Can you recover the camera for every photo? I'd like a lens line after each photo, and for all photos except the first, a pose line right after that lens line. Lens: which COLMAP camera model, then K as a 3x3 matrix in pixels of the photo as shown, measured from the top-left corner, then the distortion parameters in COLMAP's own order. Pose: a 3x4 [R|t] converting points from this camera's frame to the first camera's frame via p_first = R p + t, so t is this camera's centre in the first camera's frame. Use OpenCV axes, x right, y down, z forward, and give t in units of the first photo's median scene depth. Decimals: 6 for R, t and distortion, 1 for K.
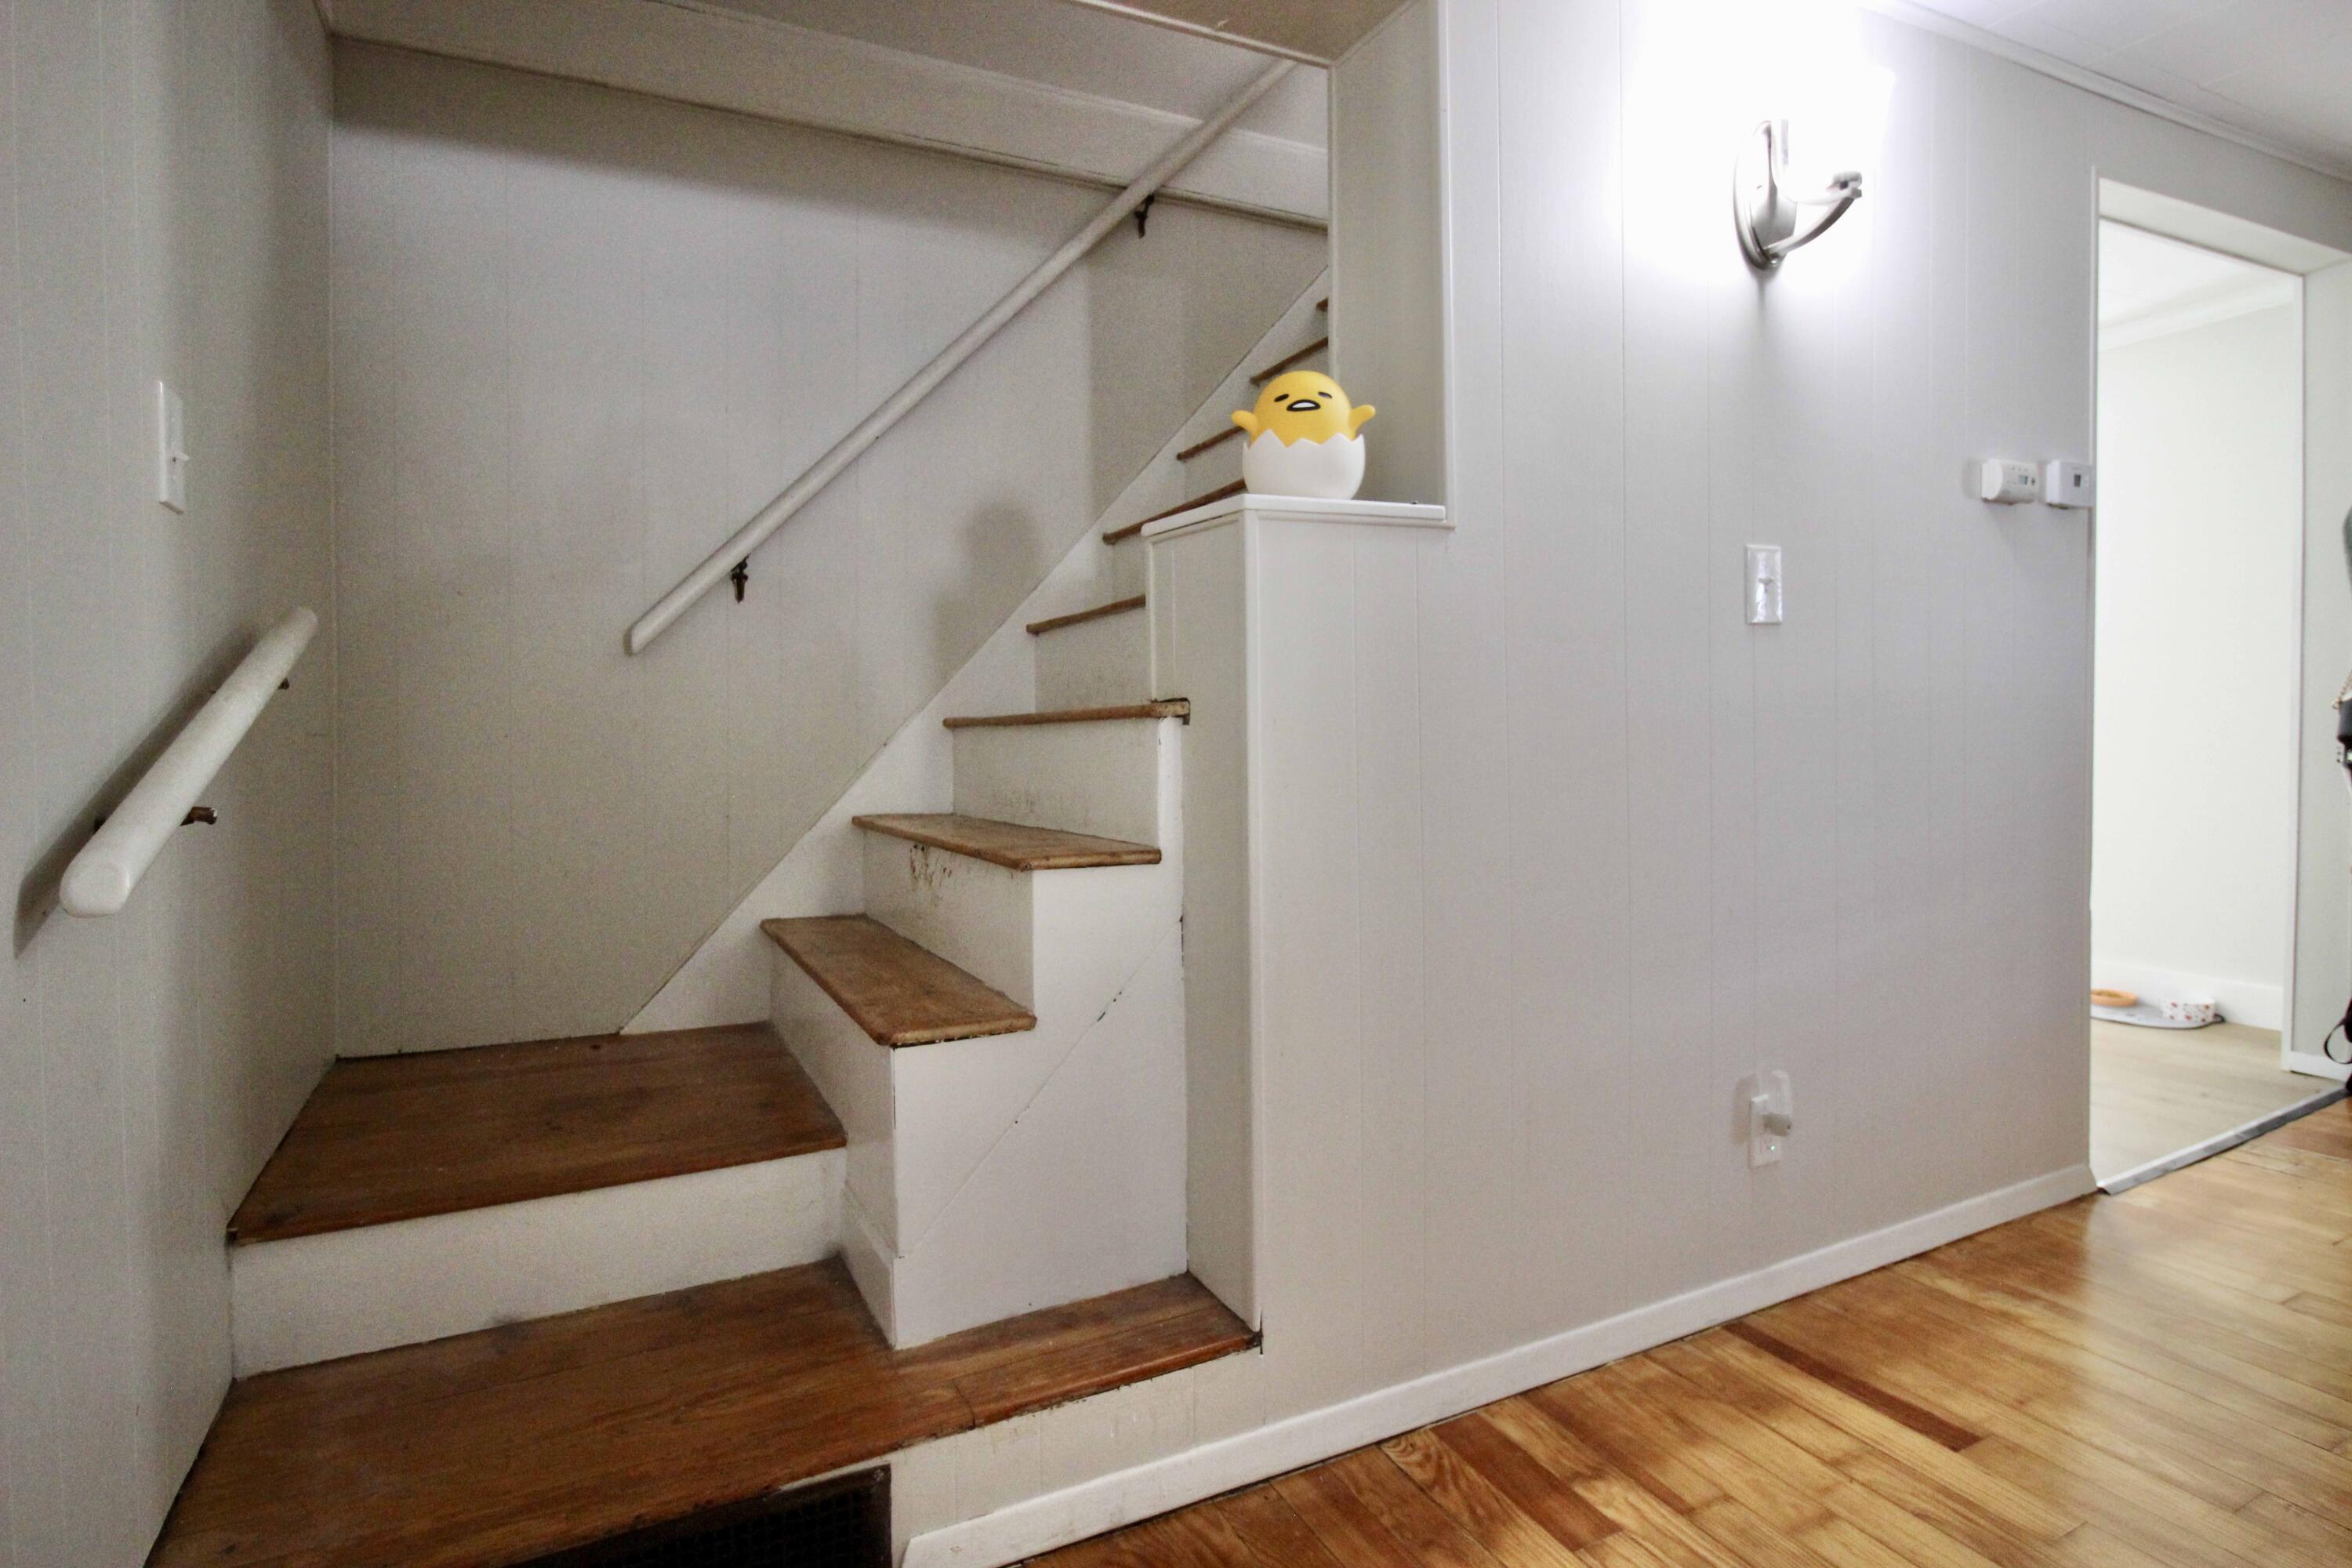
lens RADIAL K [[1226.0, 0, 1198.5], [0, 1226.0, 758.6], [0, 0, 1]] dist [0.012277, -0.015685]
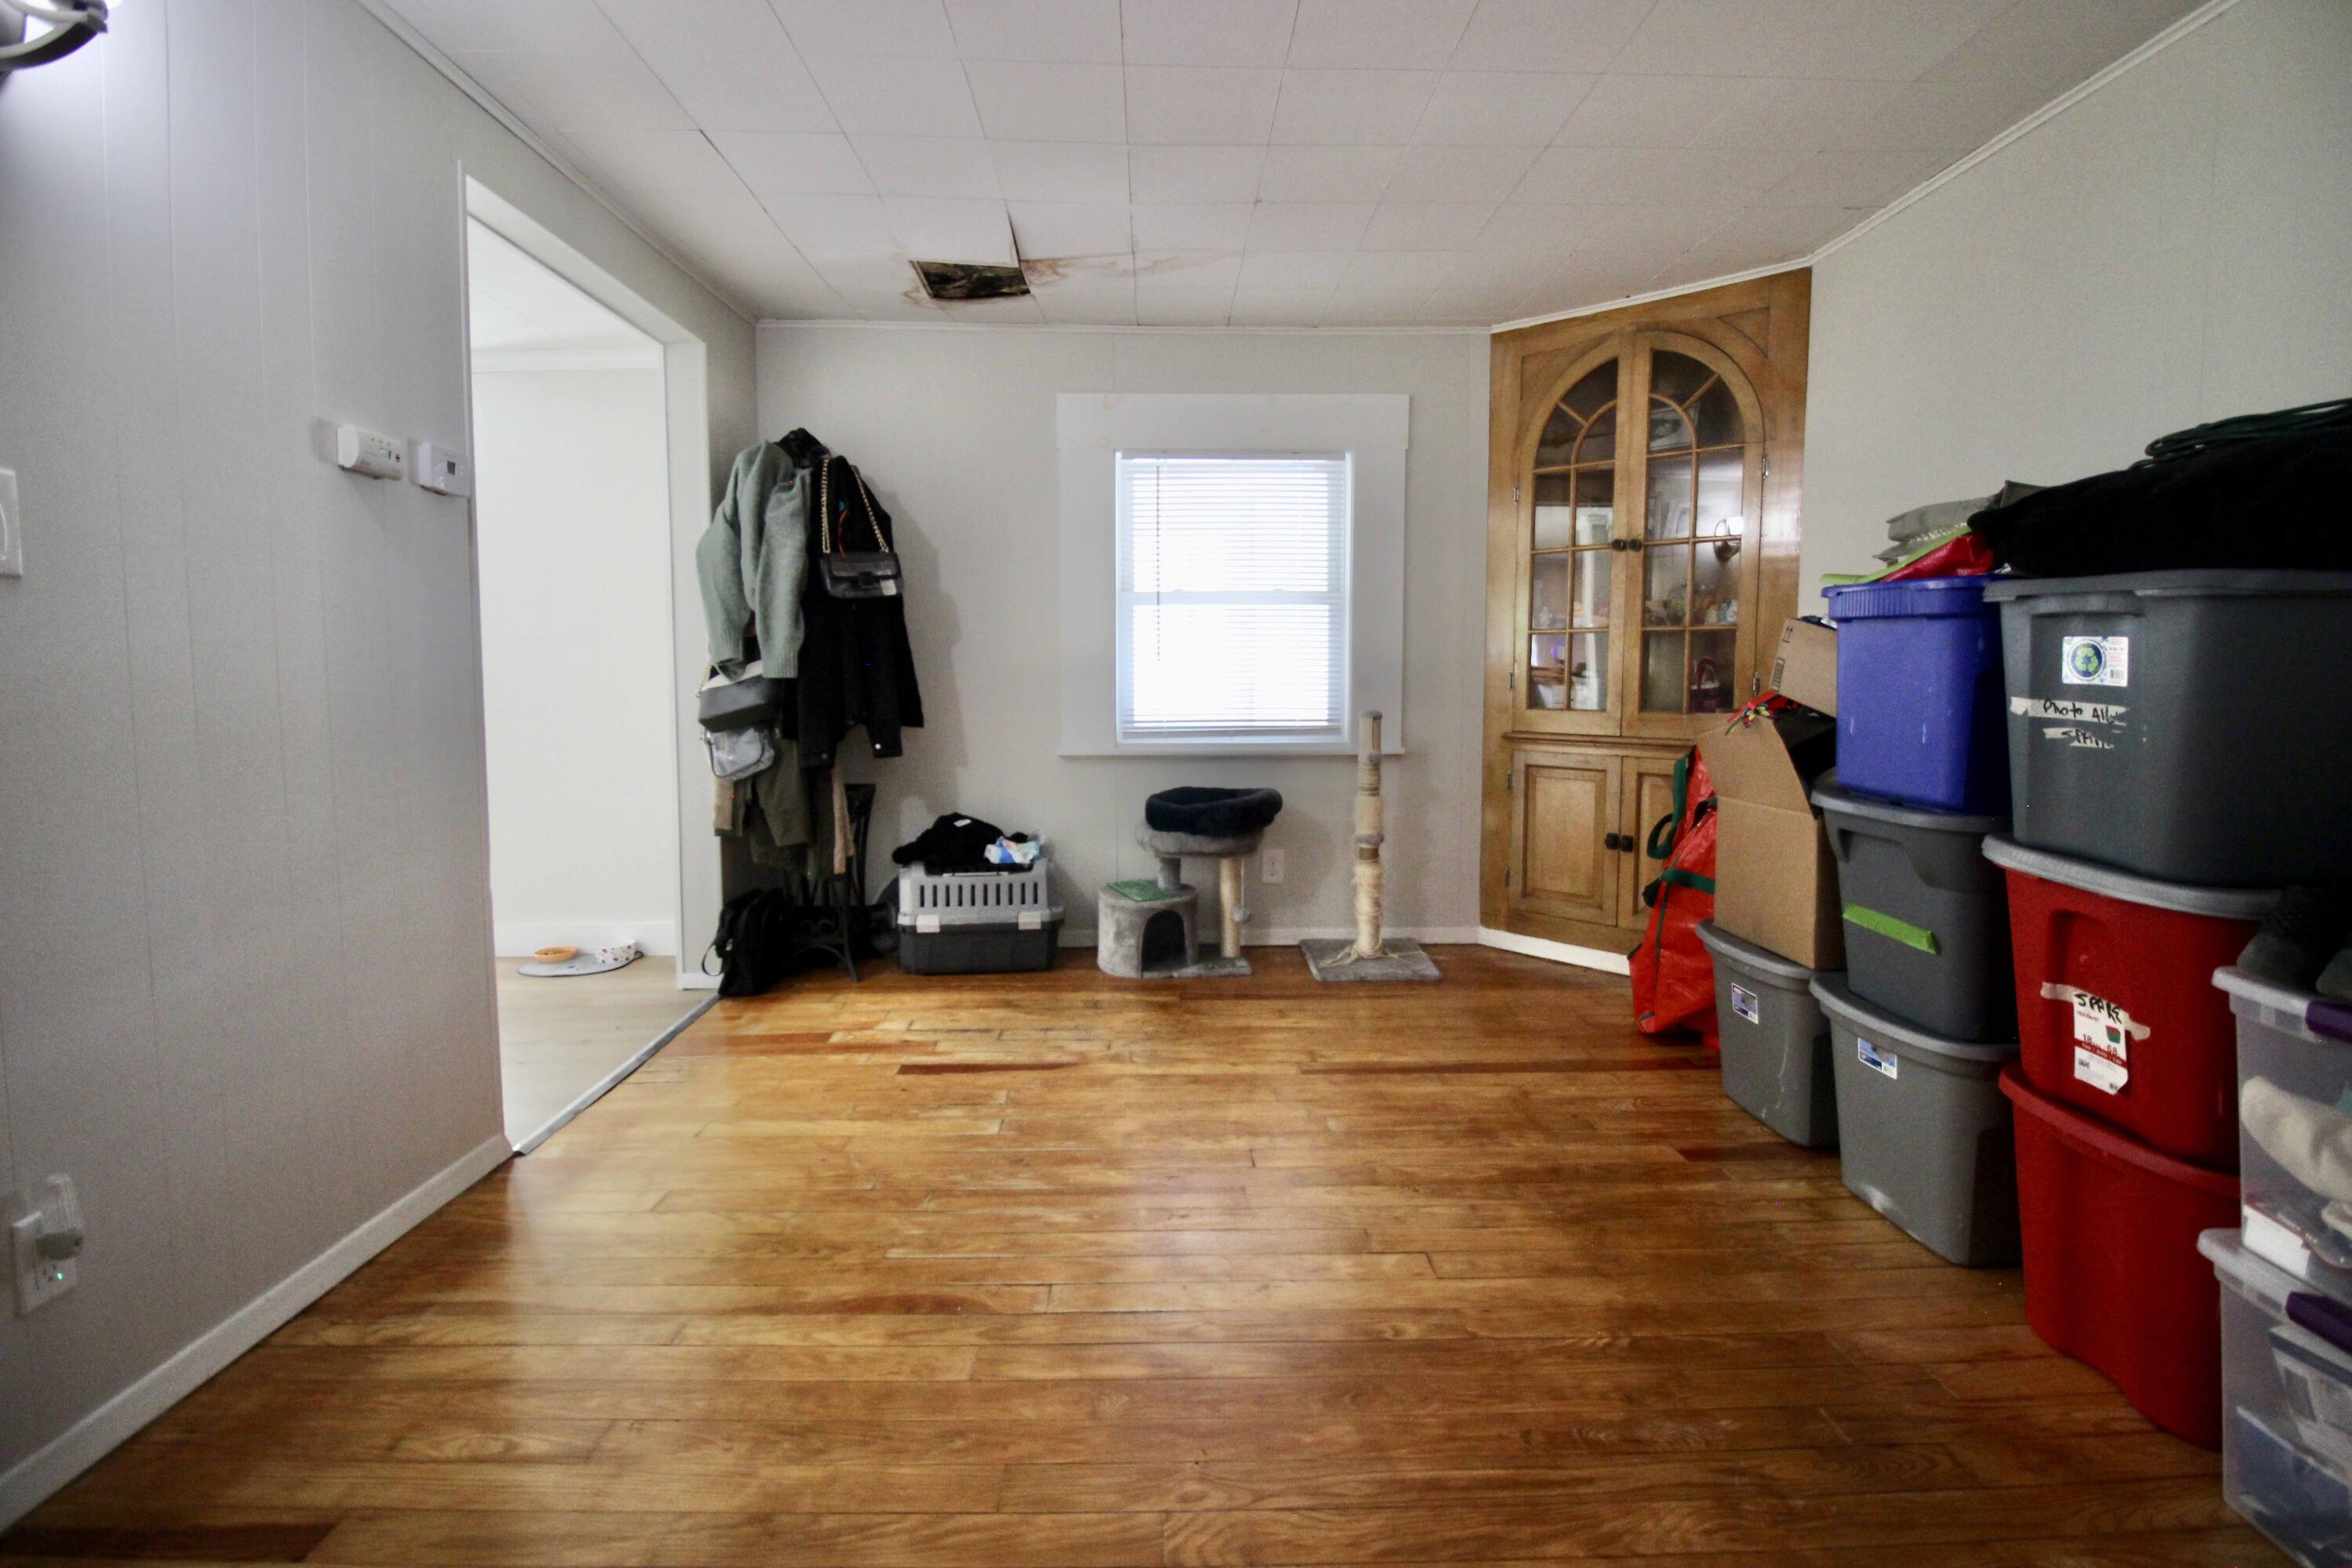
lens RADIAL K [[1094.0, 0, 1186.5], [0, 1094.0, 763.3], [0, 0, 1]] dist [-0.002299, -0.000133]
pose [[0.428805, -0.046641, 0.902192, 0.178499], [0.028489, 0.998868, 0.038098, -0.002746], [-0.902948, 0.009366, 0.429648, 0.088203]]
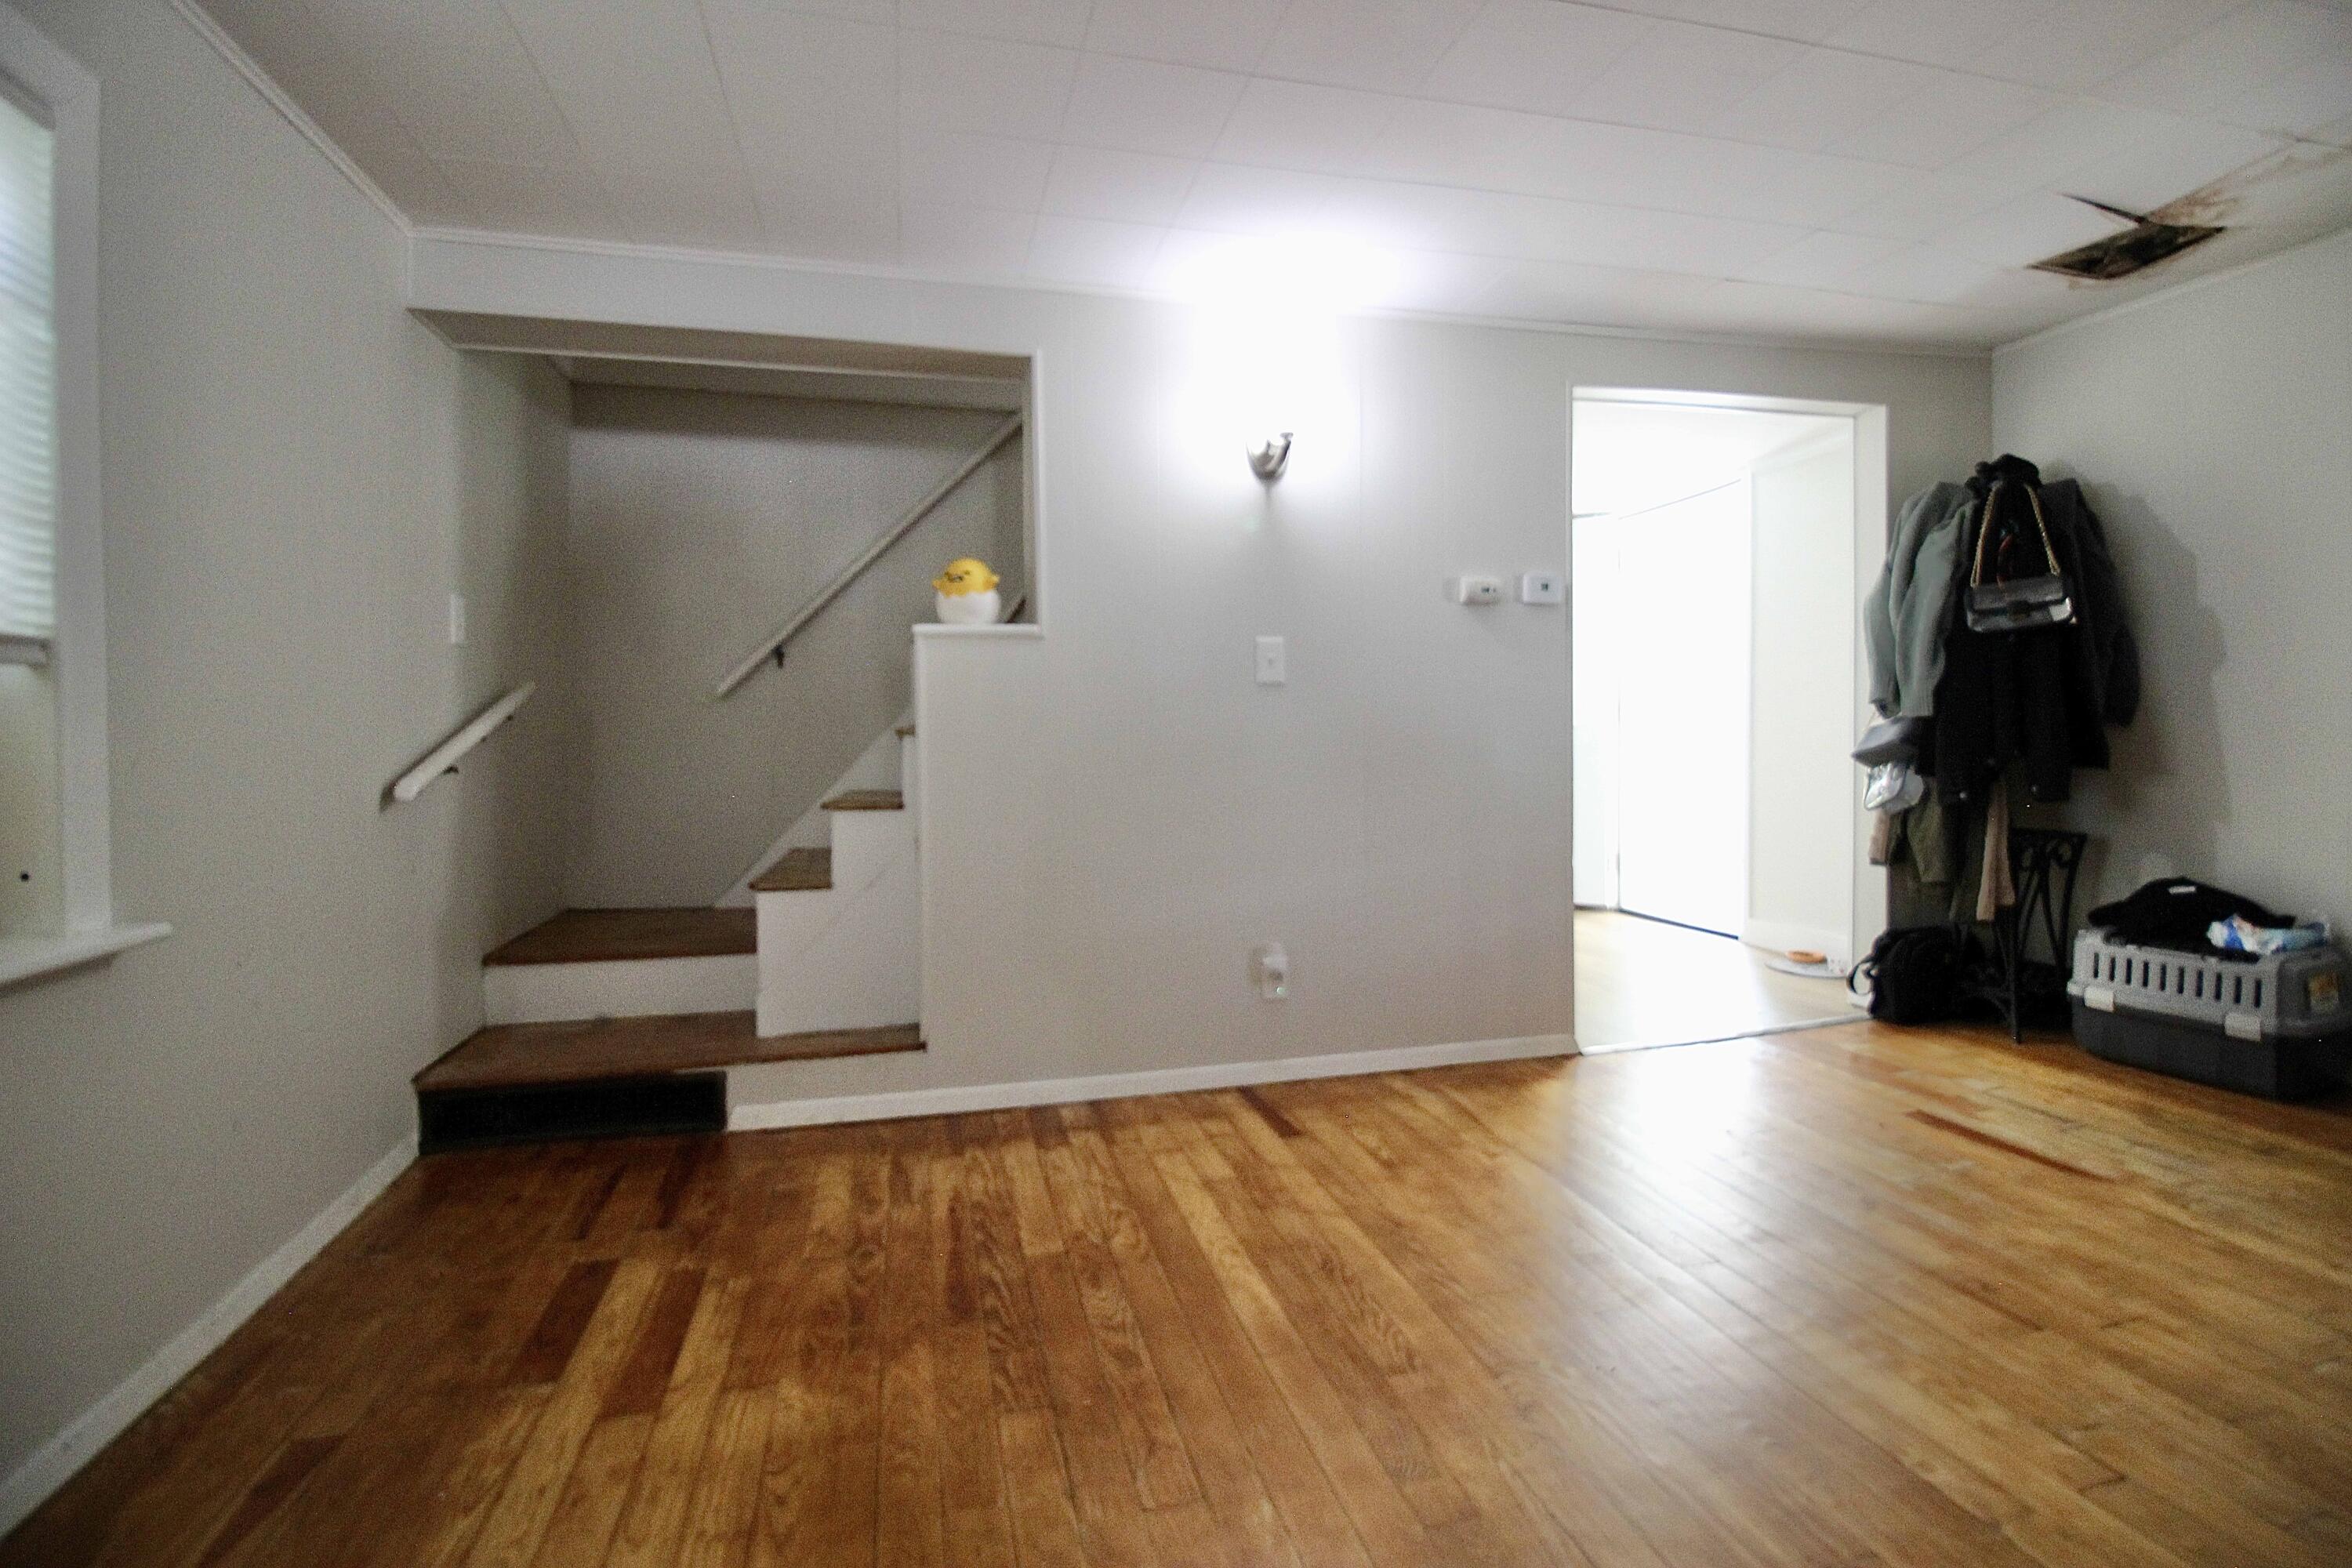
lens RADIAL K [[1094.0, 0, 1186.5], [0, 1094.0, 763.3], [0, 0, 1]] dist [-0.002299, -0.000133]
pose [[0.977200, 0.012893, -0.211930, 0.644717], [-0.014587, 0.999873, -0.006430, 0.013092], [0.211820, 0.009375, 0.977264, -0.502333]]
